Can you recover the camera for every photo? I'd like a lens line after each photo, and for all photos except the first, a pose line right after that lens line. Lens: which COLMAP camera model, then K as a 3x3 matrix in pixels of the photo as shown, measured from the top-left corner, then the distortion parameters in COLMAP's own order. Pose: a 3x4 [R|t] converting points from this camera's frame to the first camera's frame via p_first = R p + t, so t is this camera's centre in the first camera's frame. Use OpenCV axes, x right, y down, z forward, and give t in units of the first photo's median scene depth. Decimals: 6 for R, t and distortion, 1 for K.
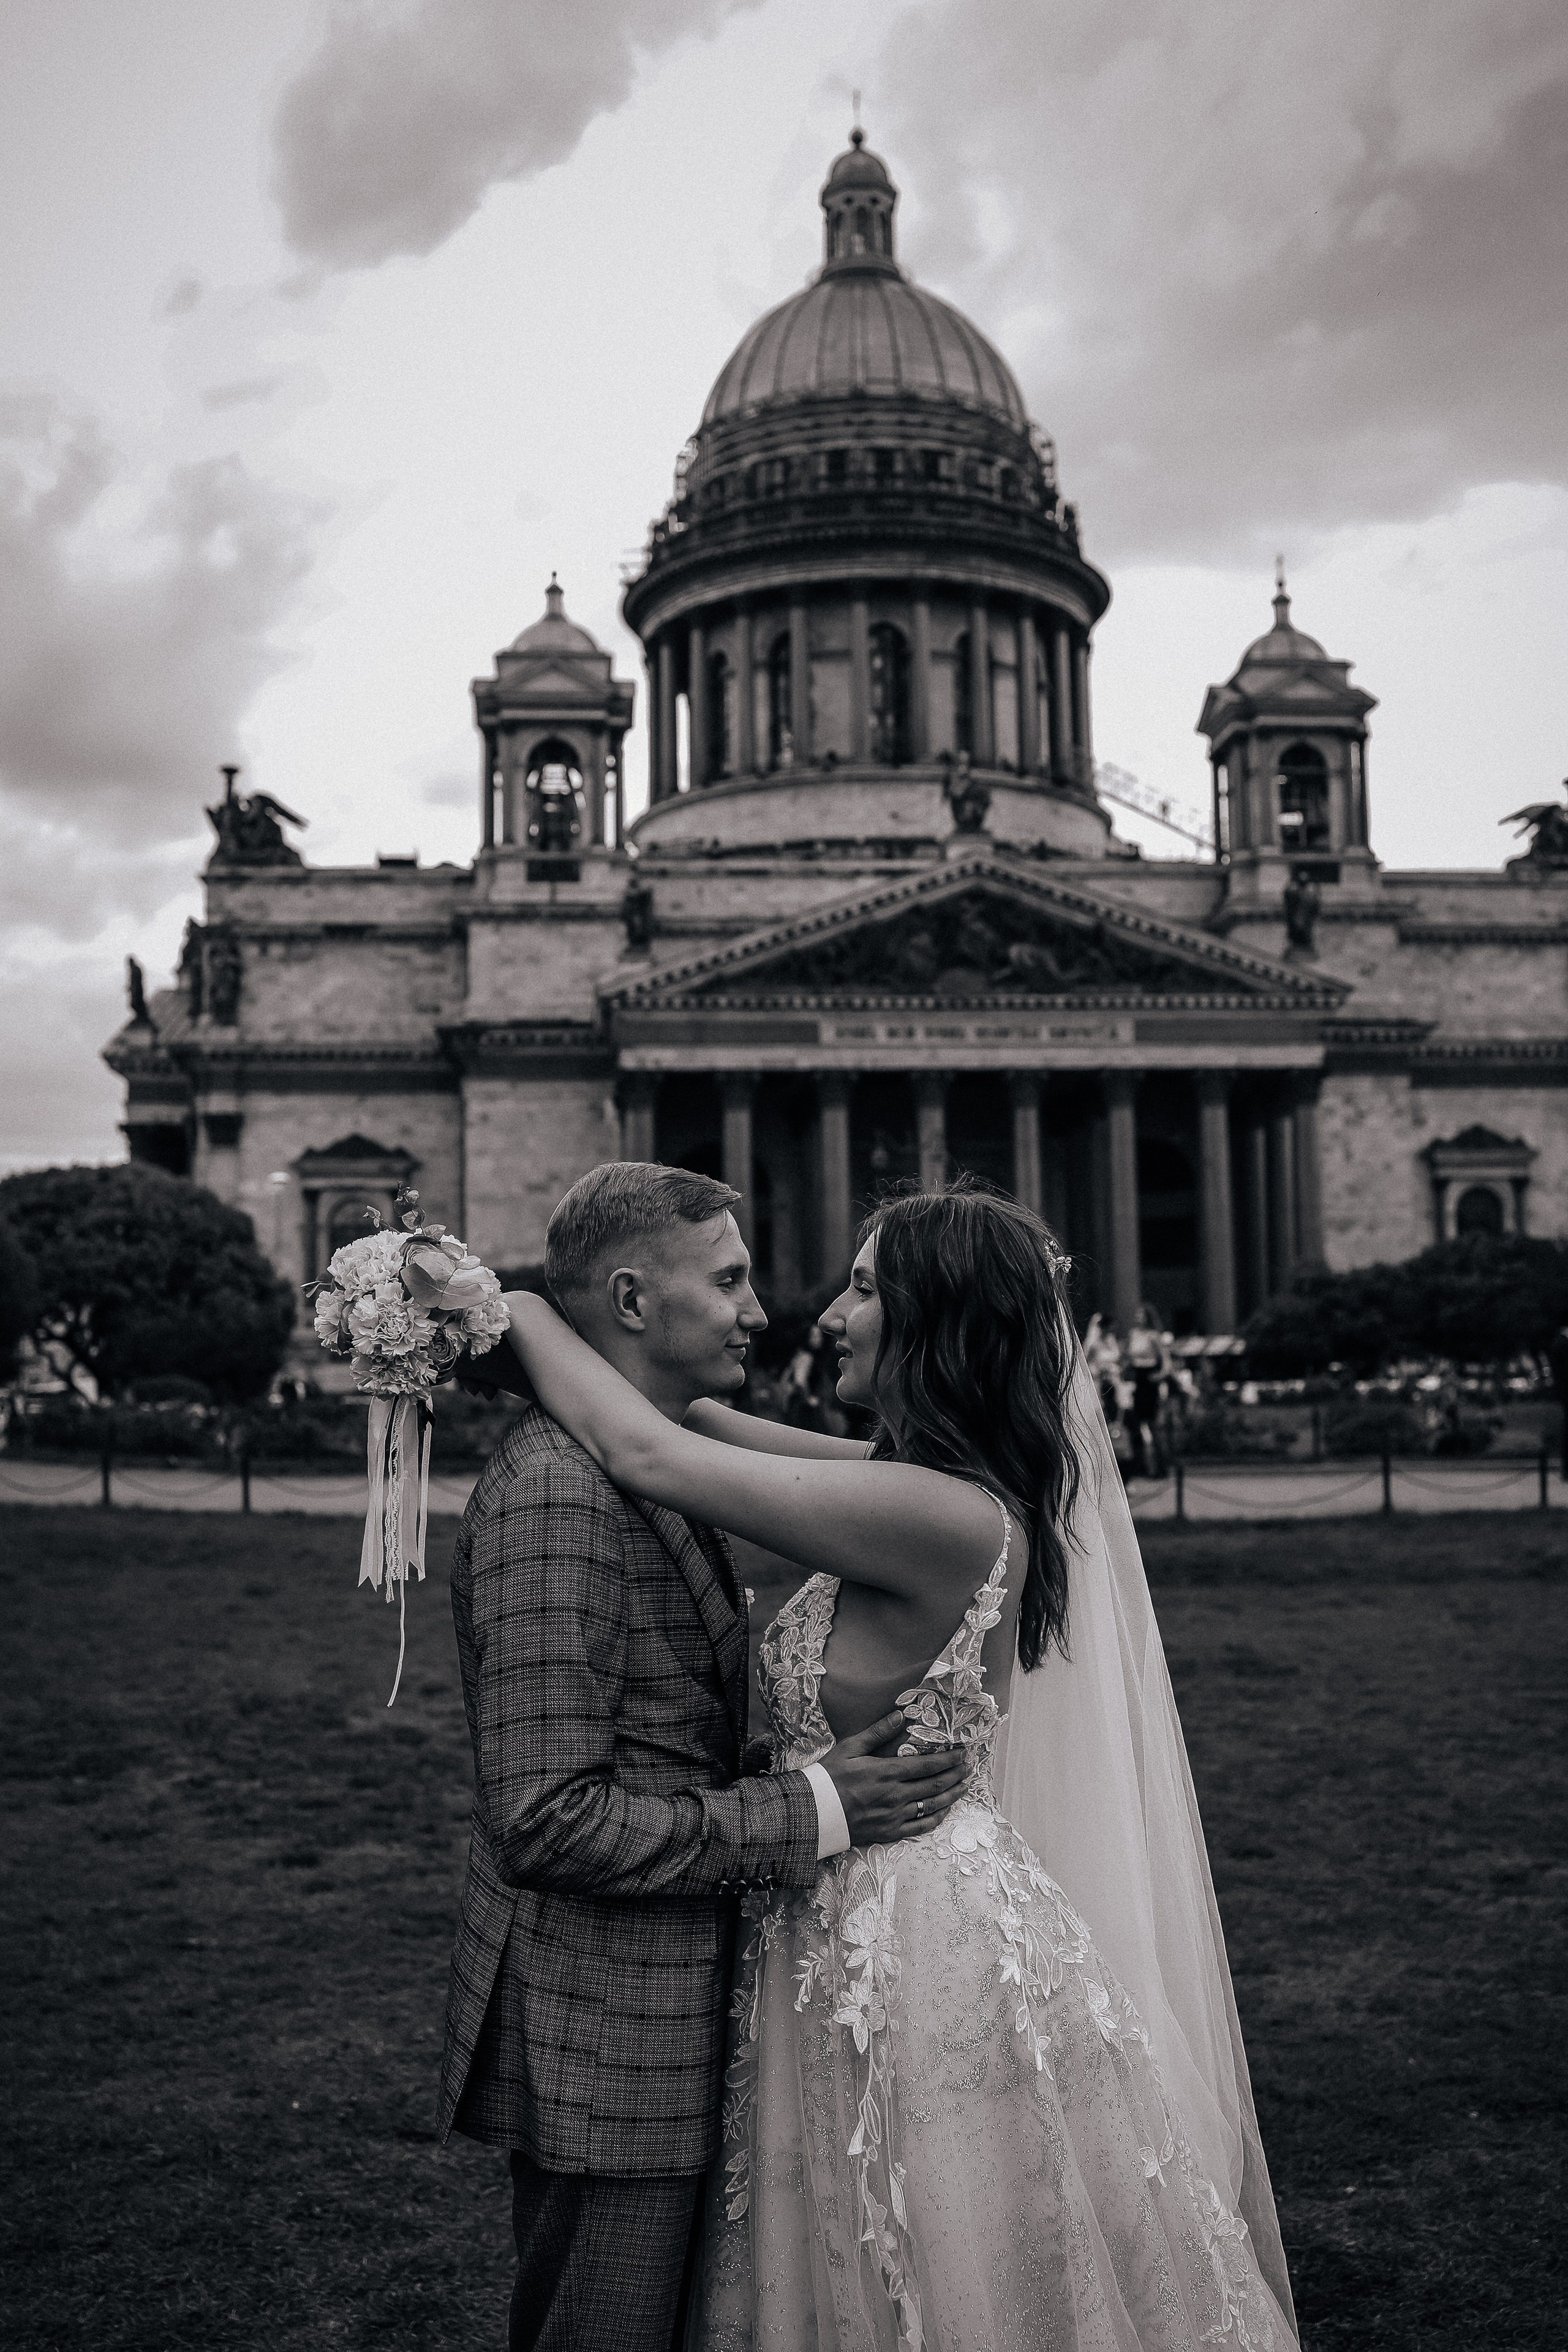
lens RADIAL K [[2280.6, 0, 784.0], [0, 2280.6, 1176.0], [0, 0, 1]] dist [-0.075126, 0.009899]
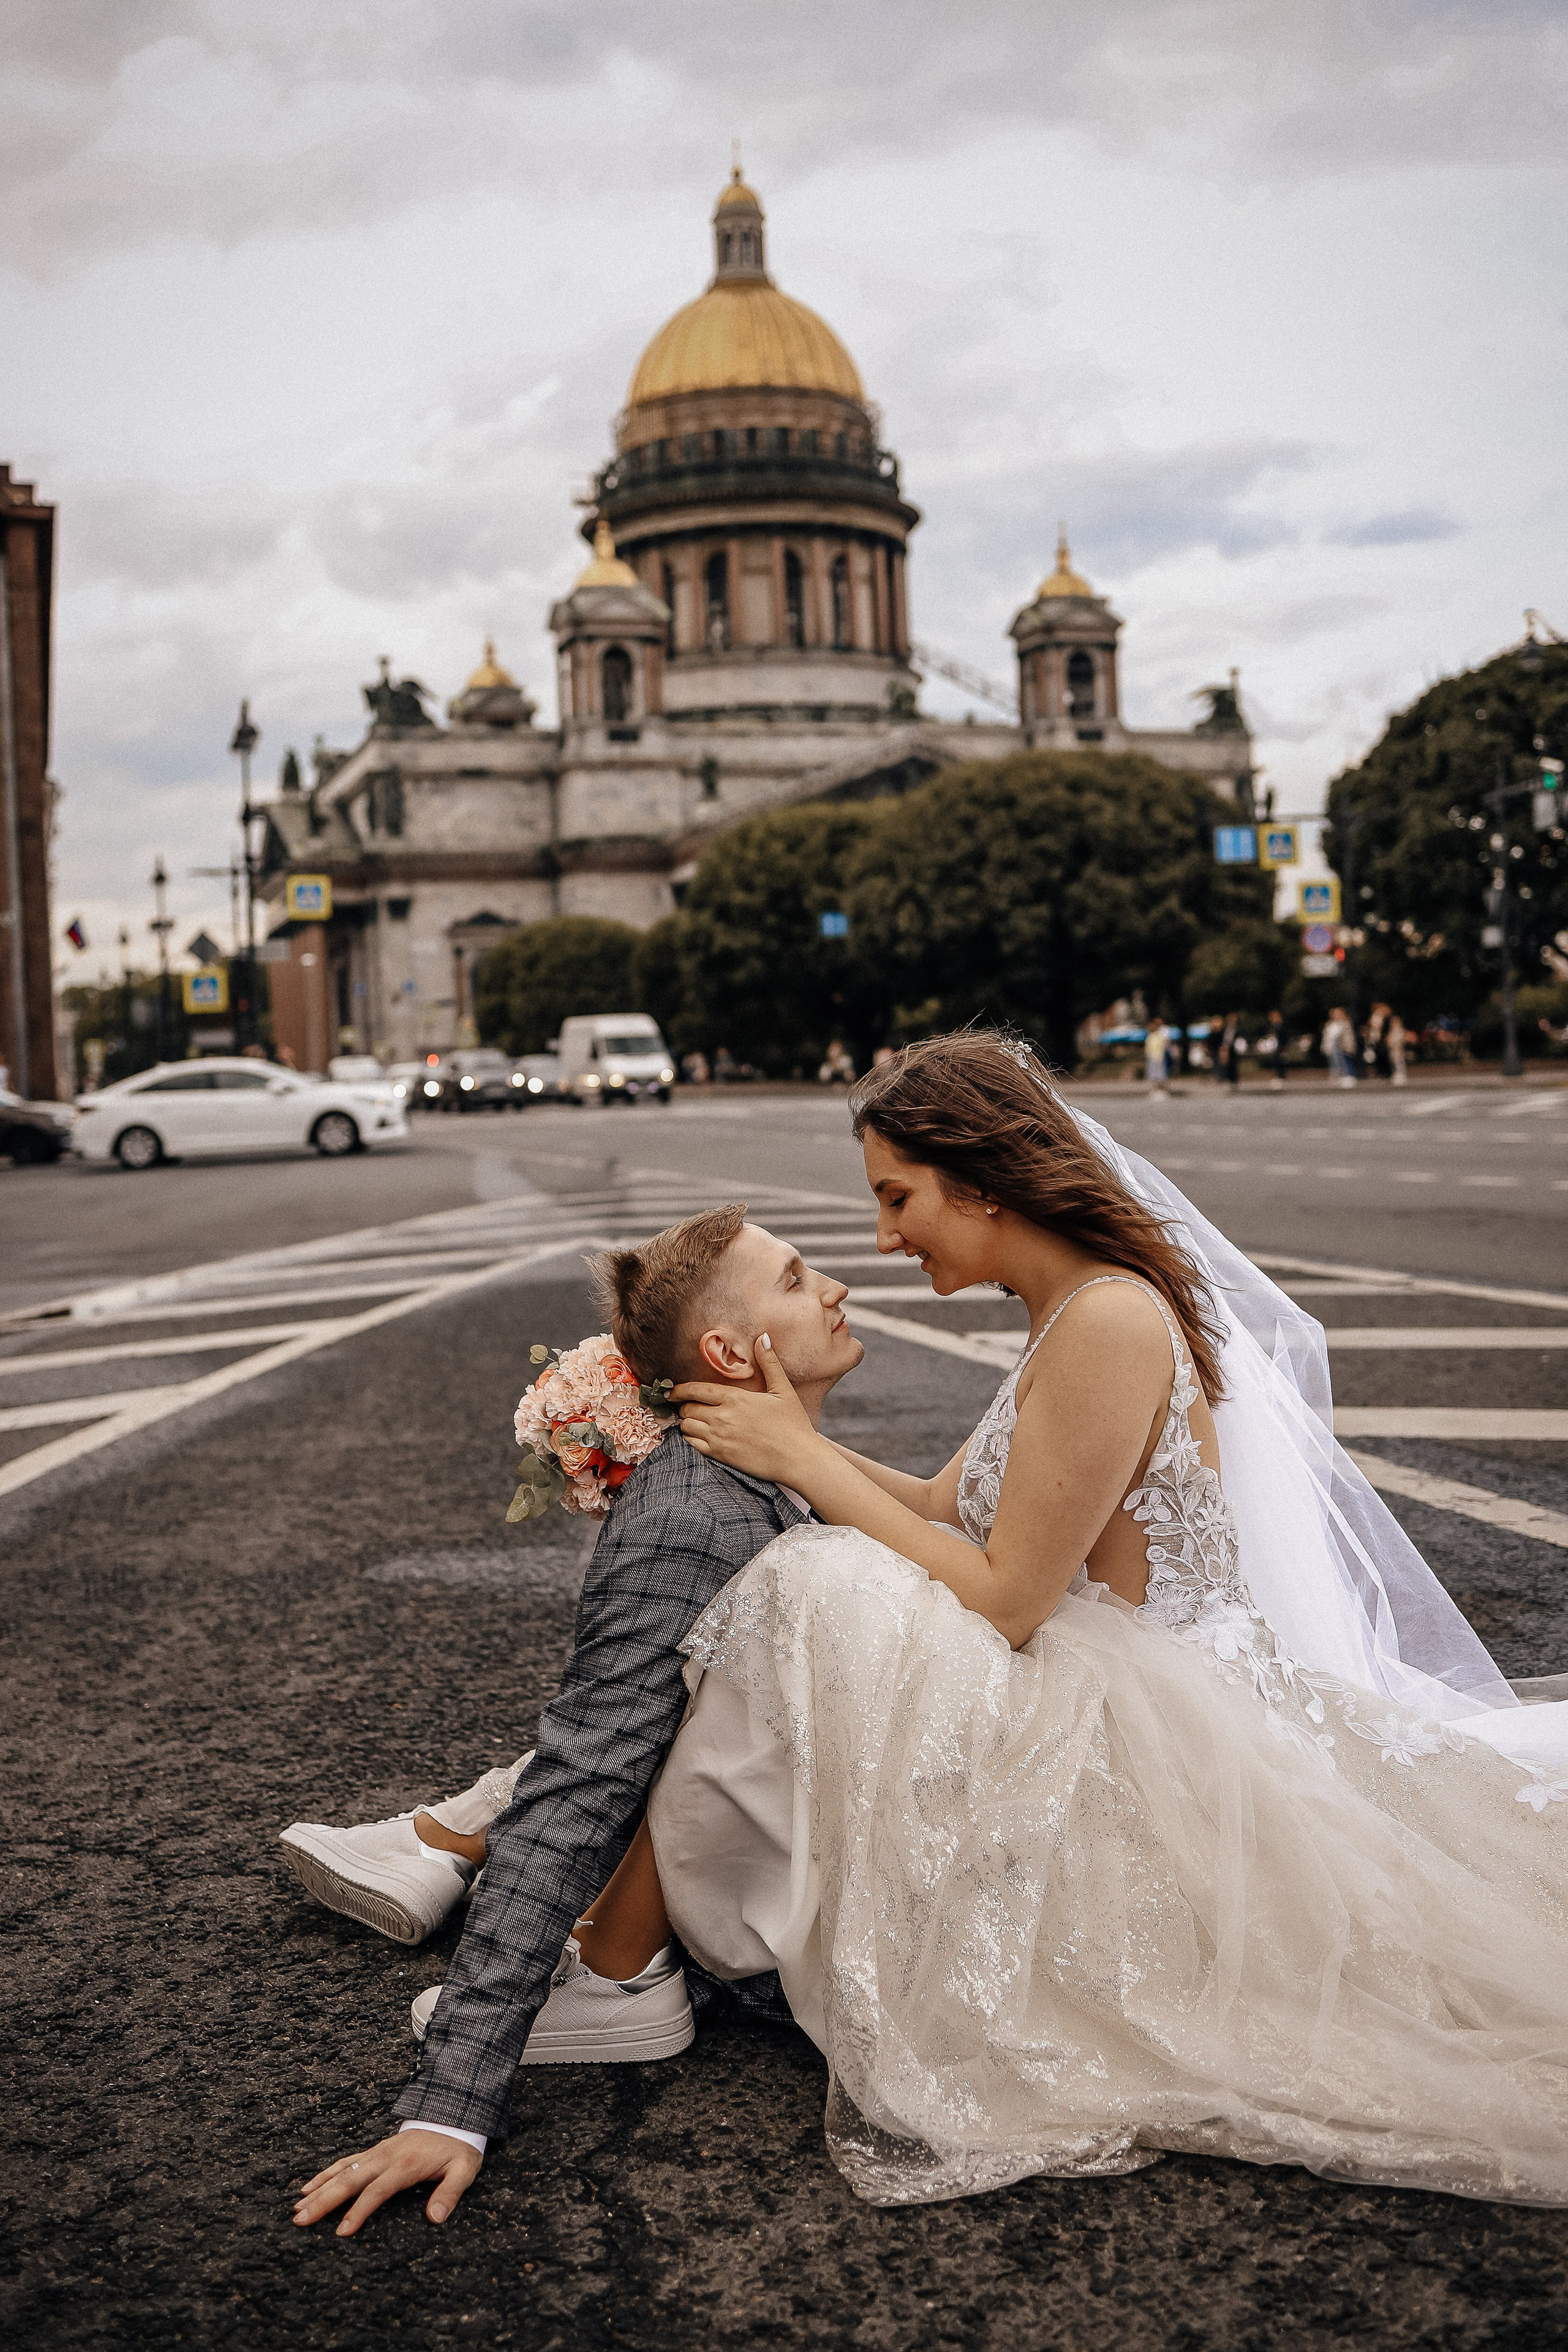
lens RADIAL K [[2305.8, 0, 784.0], [0, 2305.8, 1176.0], [0, 0, 1]] dist [-0.130224, 0.209320]
pose [[0.974715, -0.036663, 0.220422, -0.337469], [0.009769, 0.992496, 0.121886, -0.027010], [-0.223237, -0.116651, 0.967759, -0.530683]]
